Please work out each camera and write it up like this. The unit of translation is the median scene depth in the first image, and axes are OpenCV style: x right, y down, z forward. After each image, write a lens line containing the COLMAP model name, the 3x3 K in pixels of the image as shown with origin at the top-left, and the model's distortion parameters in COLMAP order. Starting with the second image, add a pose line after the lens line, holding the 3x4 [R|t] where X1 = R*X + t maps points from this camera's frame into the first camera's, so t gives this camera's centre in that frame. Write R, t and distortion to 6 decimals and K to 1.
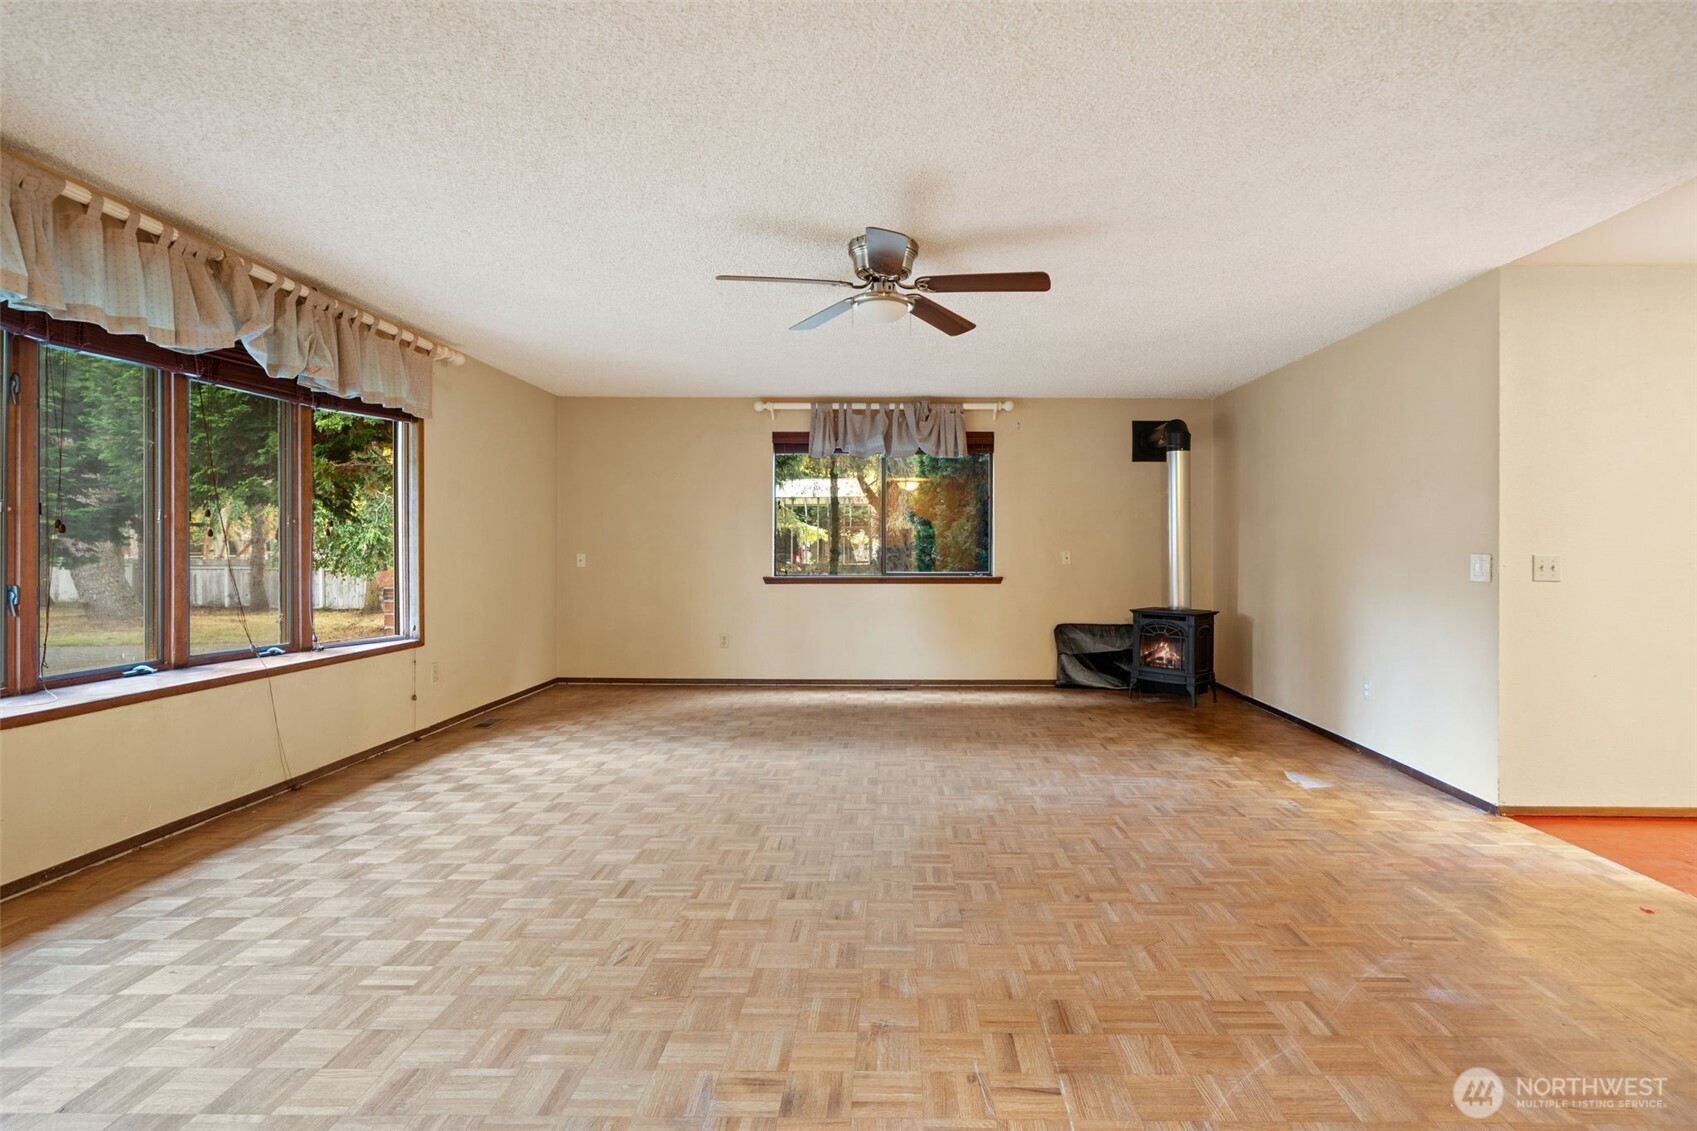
lens RADIAL K [[776.3, 0, 855.9], [0, 776.3, 547.0], [0, 0, 1]] dist [0.000425, 0.001491]
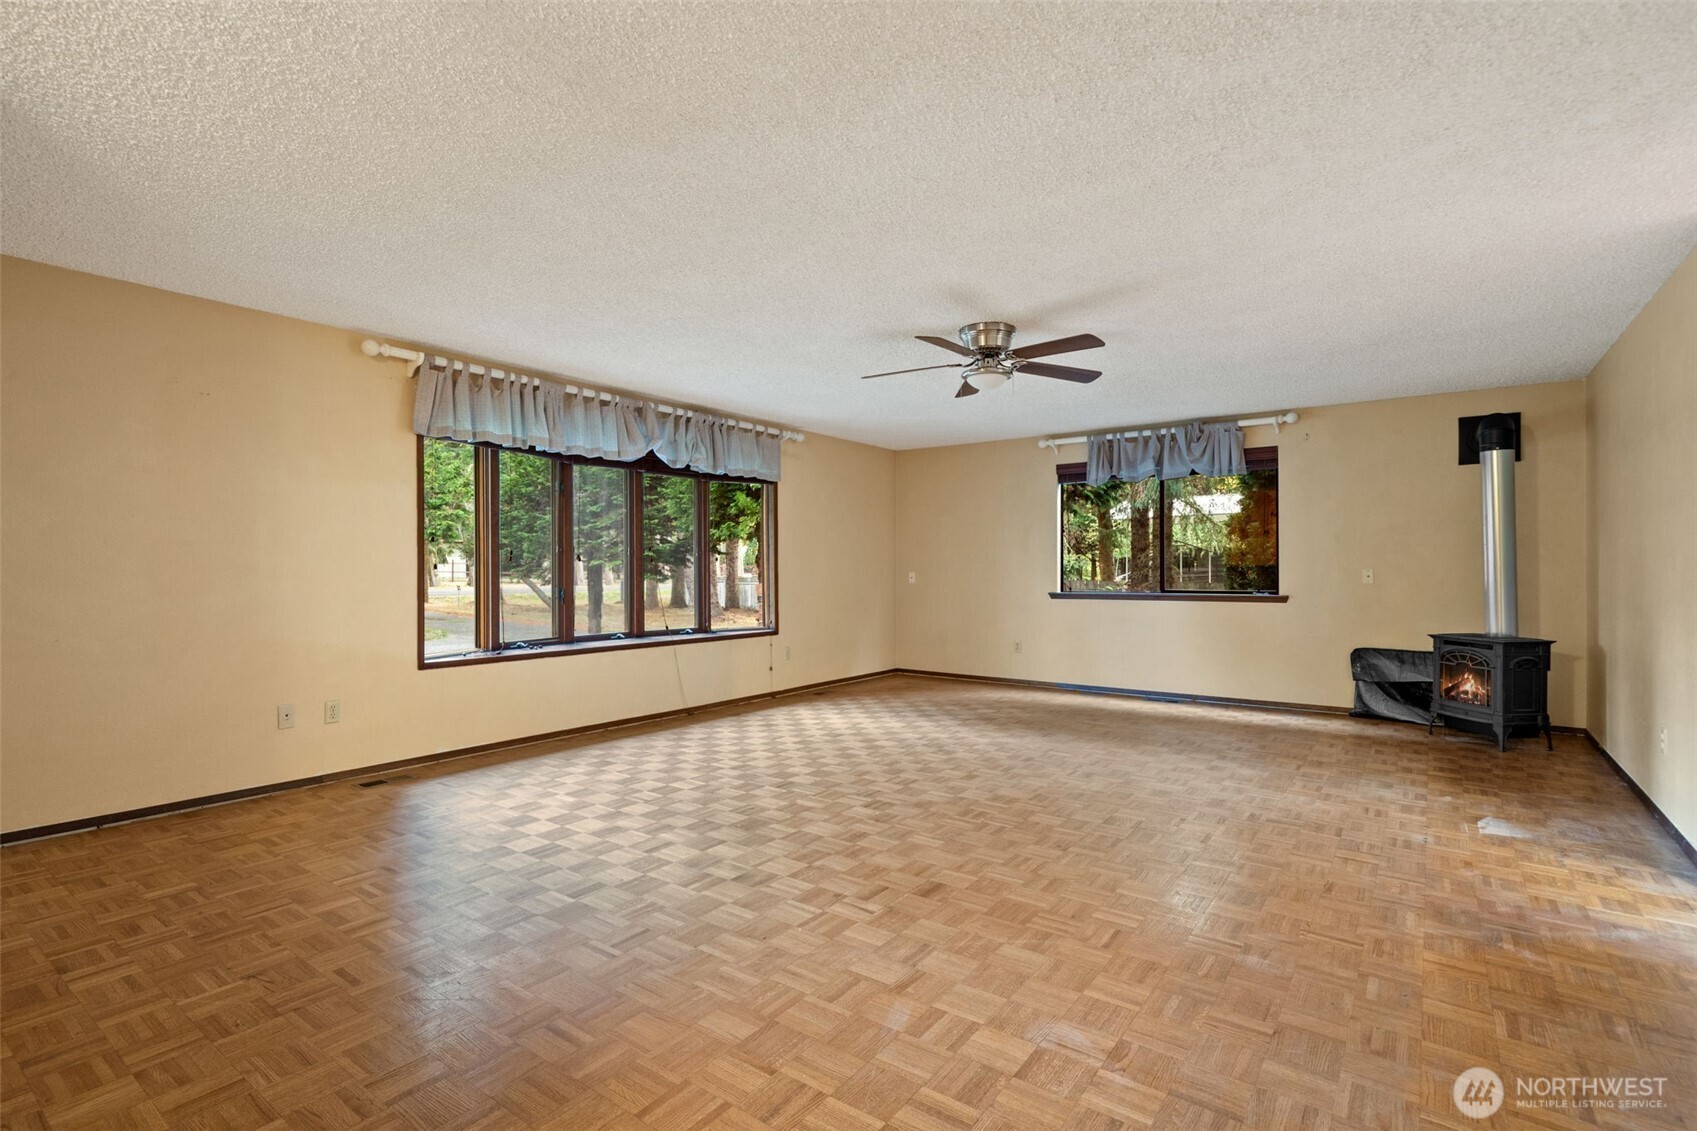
lens RADIAL K [[776.3, 0, 884.1], [0, 776.3, 571.8], [0, 0, 1]] dist [0.000425, 0.001491]
pose [[0.826372, -0.002216, -0.563121, 0.465990], [0.005908, 0.999971, 0.004734, 0.001599], [0.563094, -0.007239, 0.826361, -0.112635]]
